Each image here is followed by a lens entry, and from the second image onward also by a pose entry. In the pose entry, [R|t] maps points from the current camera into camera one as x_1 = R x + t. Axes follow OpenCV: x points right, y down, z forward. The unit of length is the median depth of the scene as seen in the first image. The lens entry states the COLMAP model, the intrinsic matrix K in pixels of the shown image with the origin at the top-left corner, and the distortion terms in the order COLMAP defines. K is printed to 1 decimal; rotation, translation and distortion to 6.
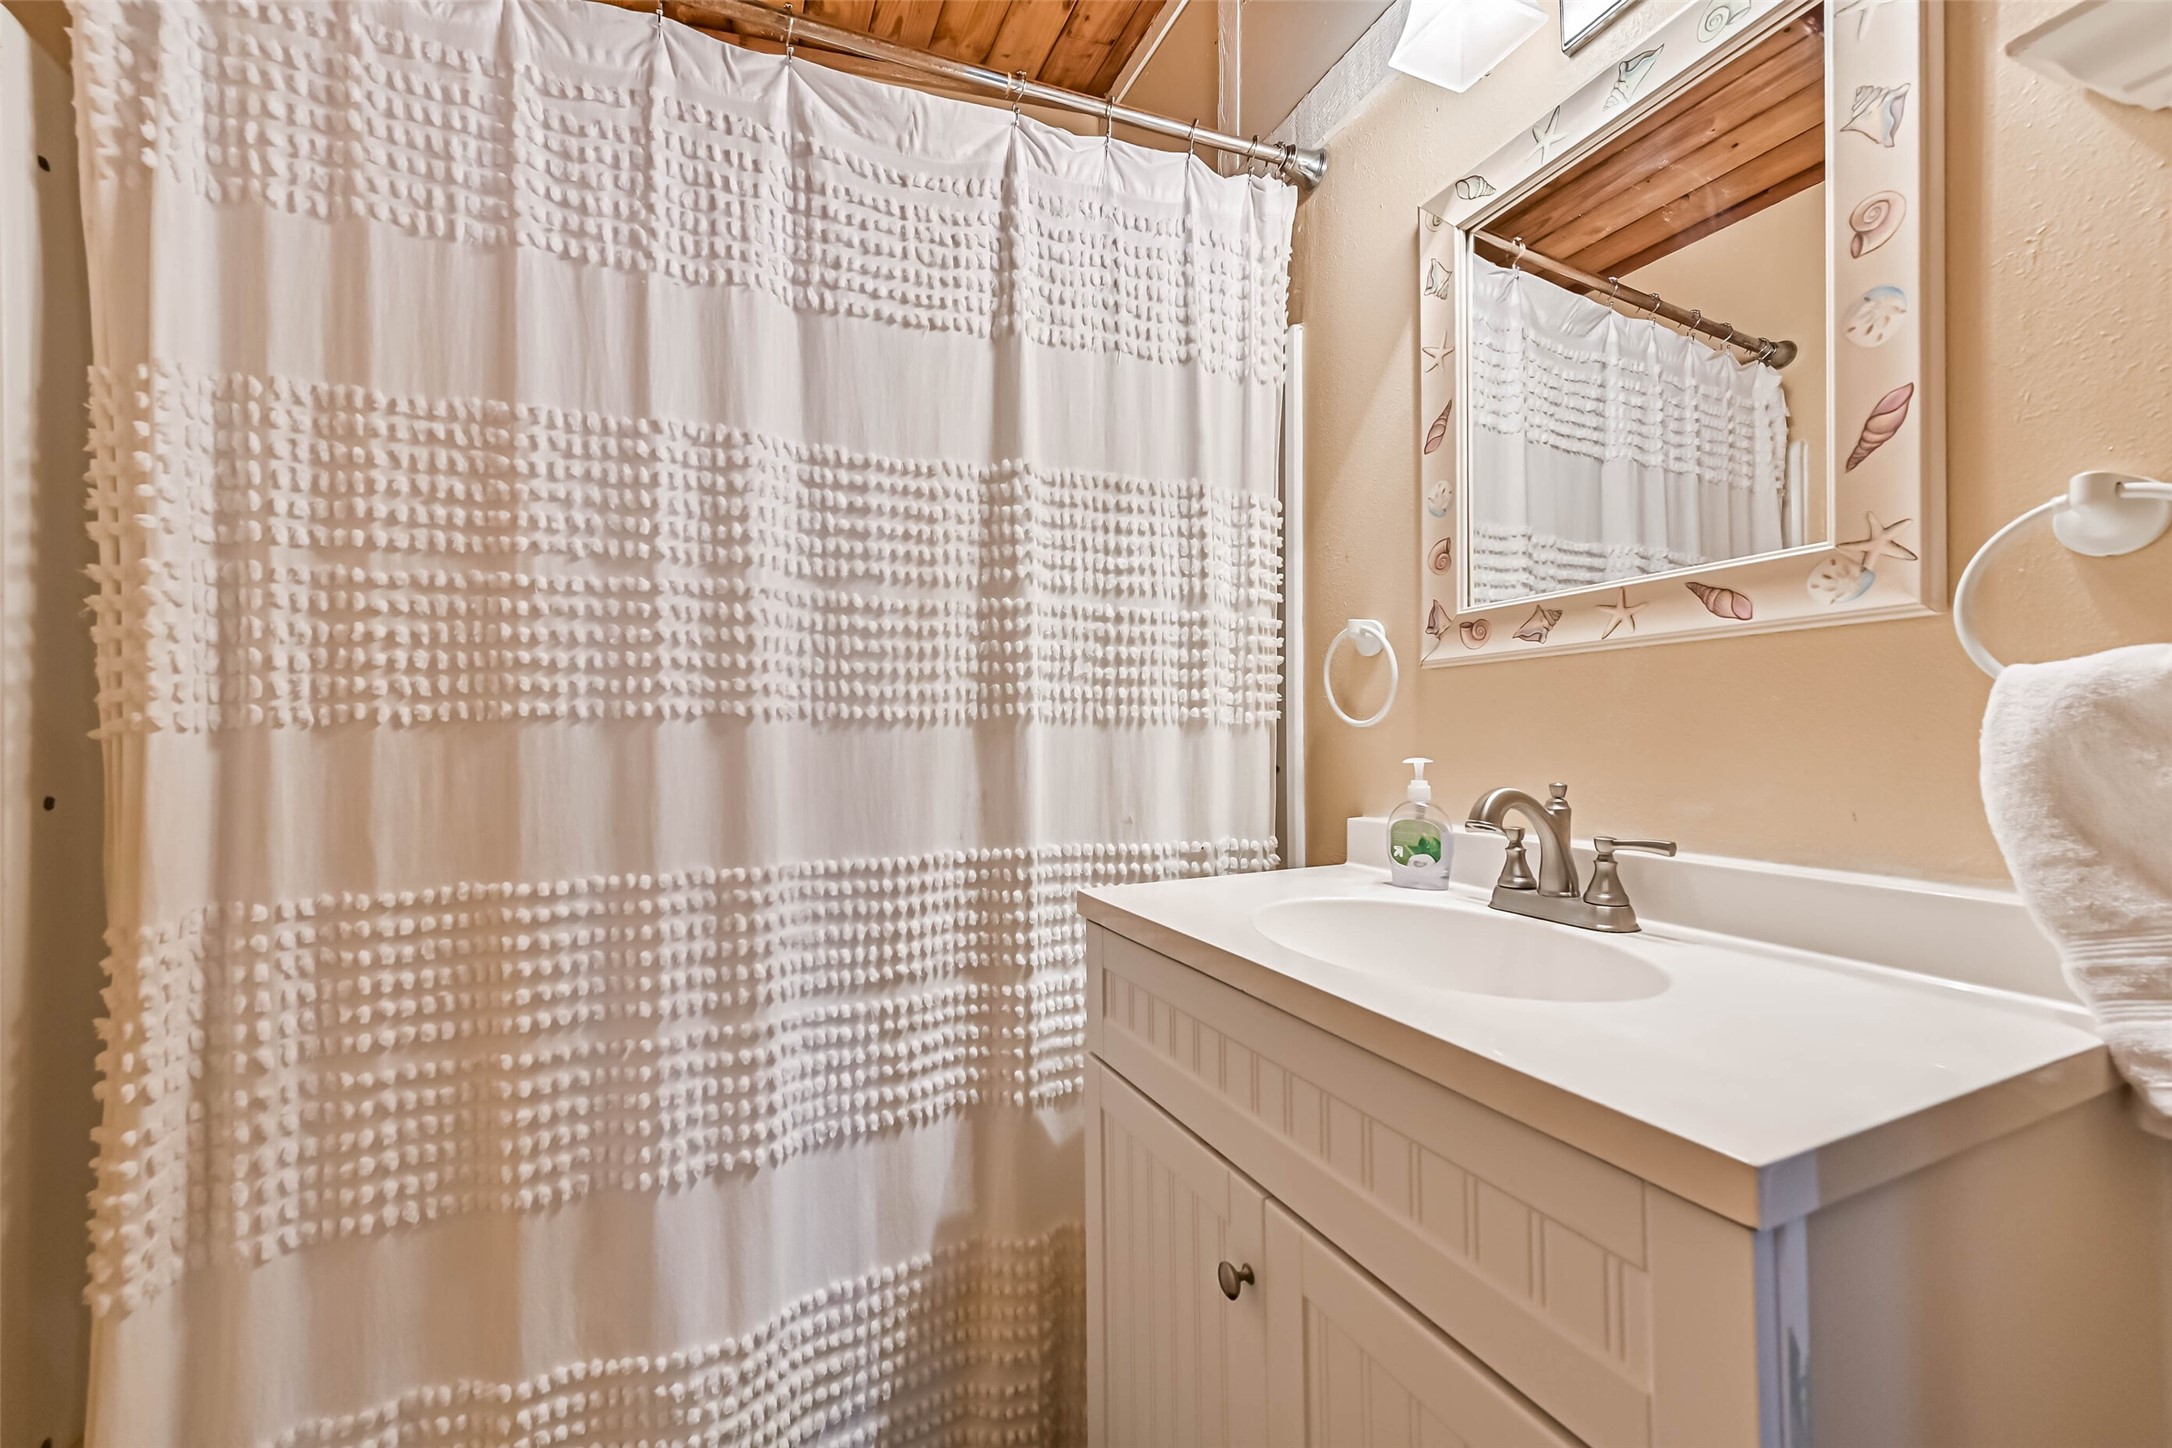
lens RADIAL K [[850.6, 0, 1092.1], [0, 850.6, 720.8], [0, 0, 1]] dist [0.004053, 0.000084]
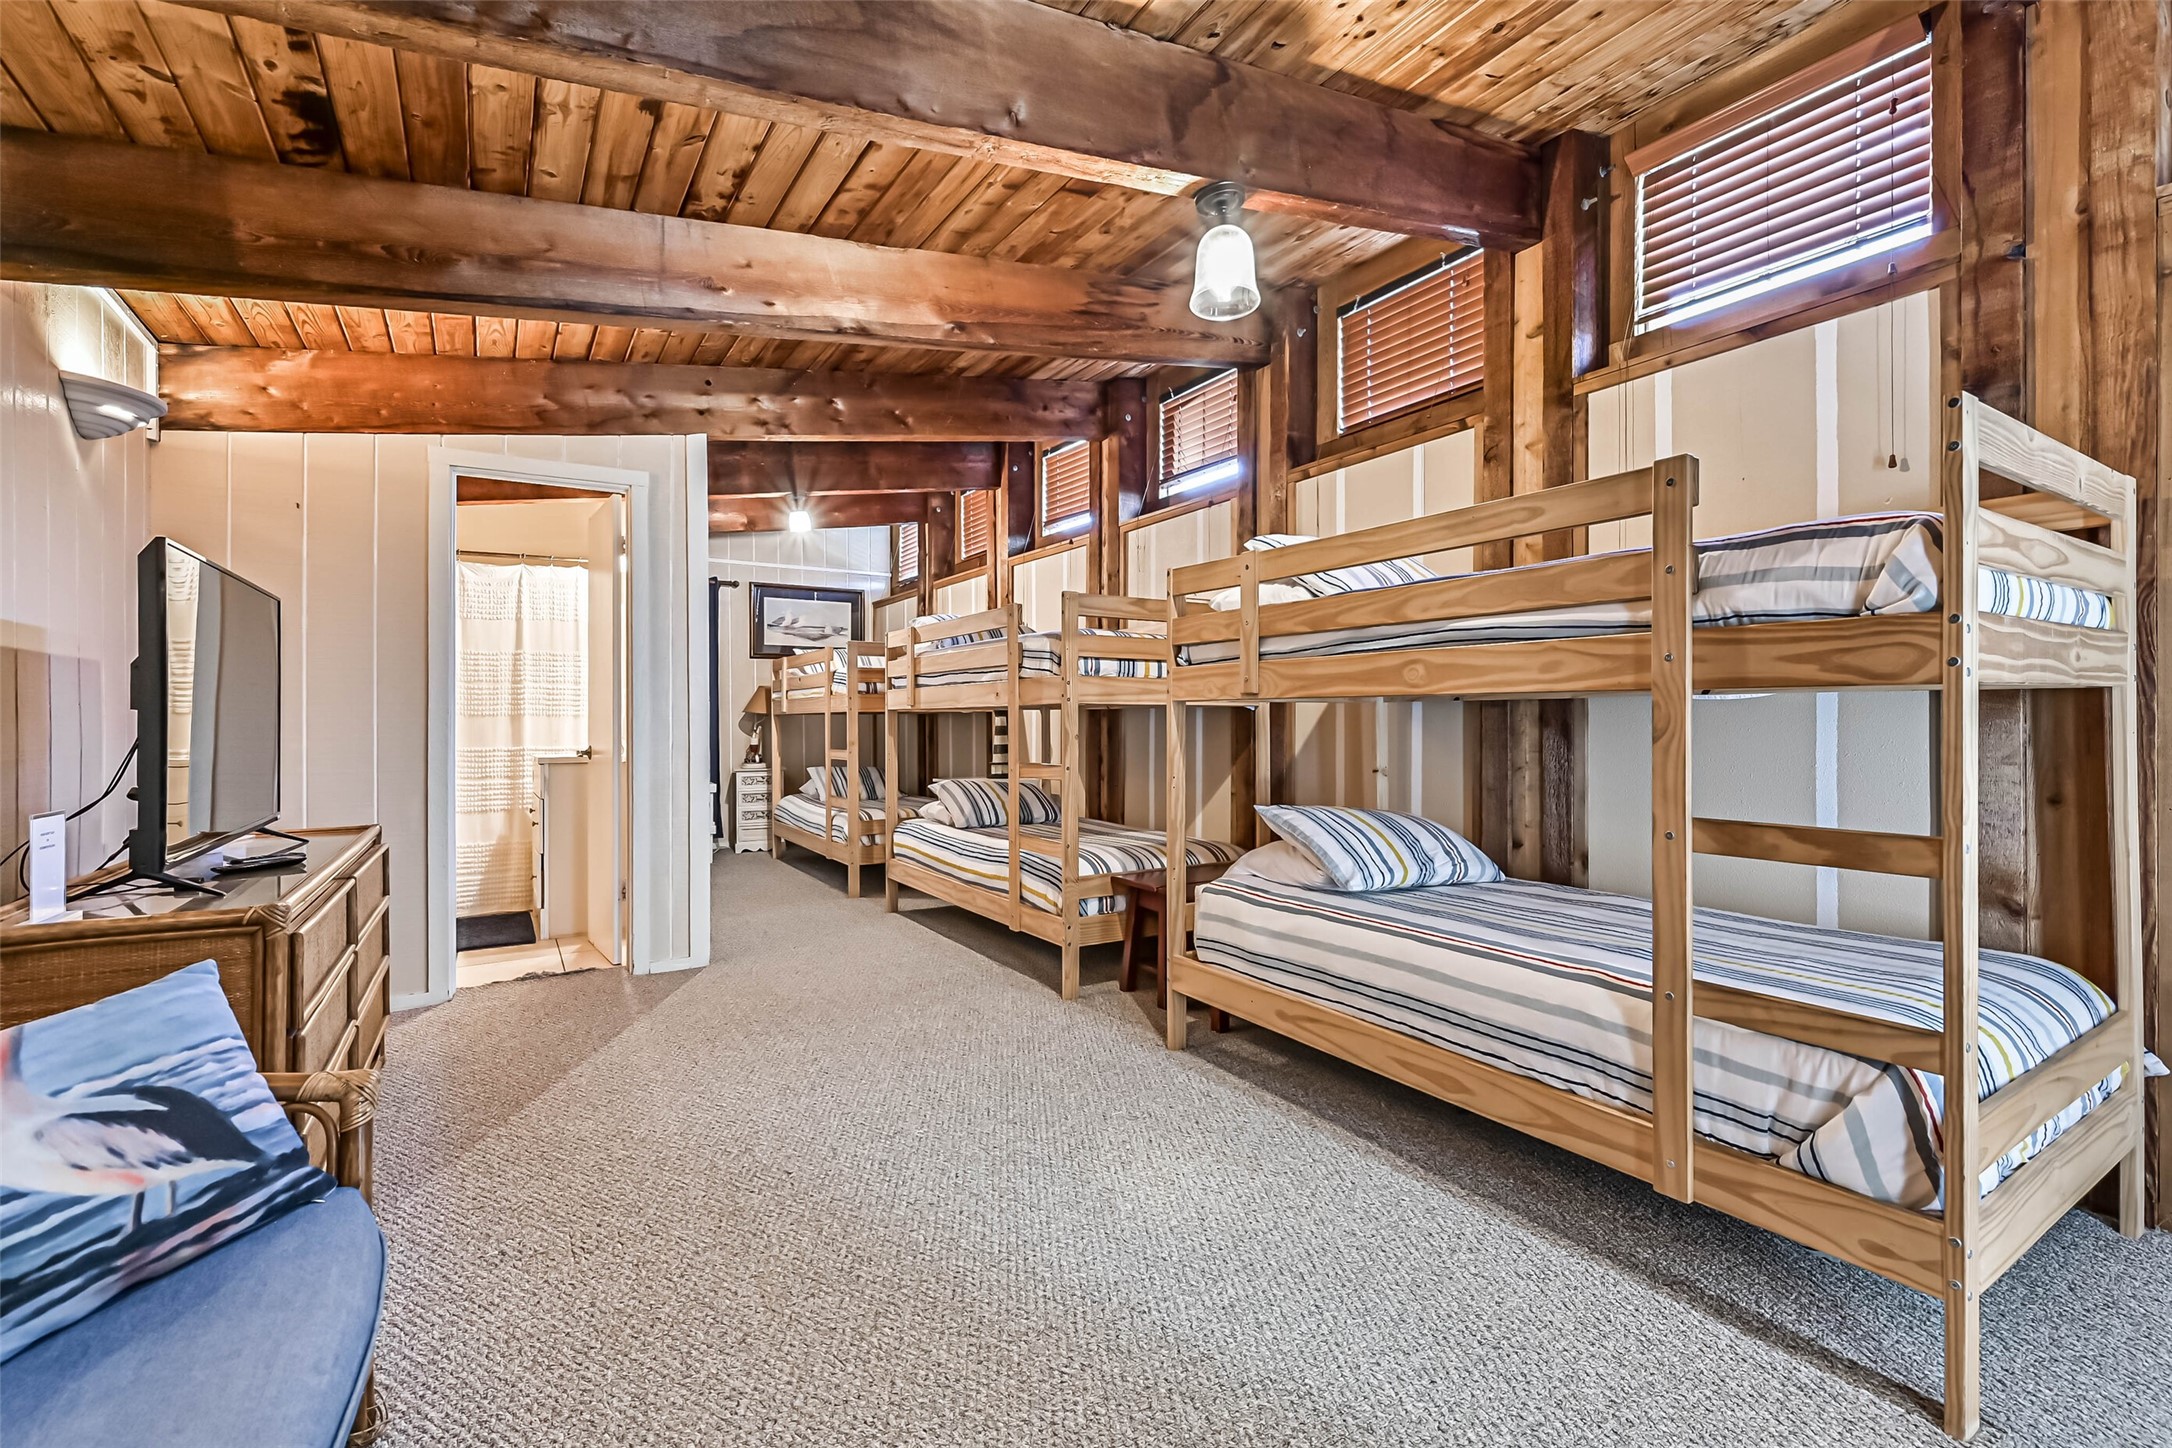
lens RADIAL K [[942.2, 0, 1081.9], [0, 942.2, 723.5], [0, 0, 1]] dist [-0.002961, -0.000118]
pose [[0.993273, 0.002010, 0.115777, 2.040432], [-0.002694, 0.999980, 0.005753, 0.006778], [-0.115763, -0.006026, 0.993259, -3.751419]]
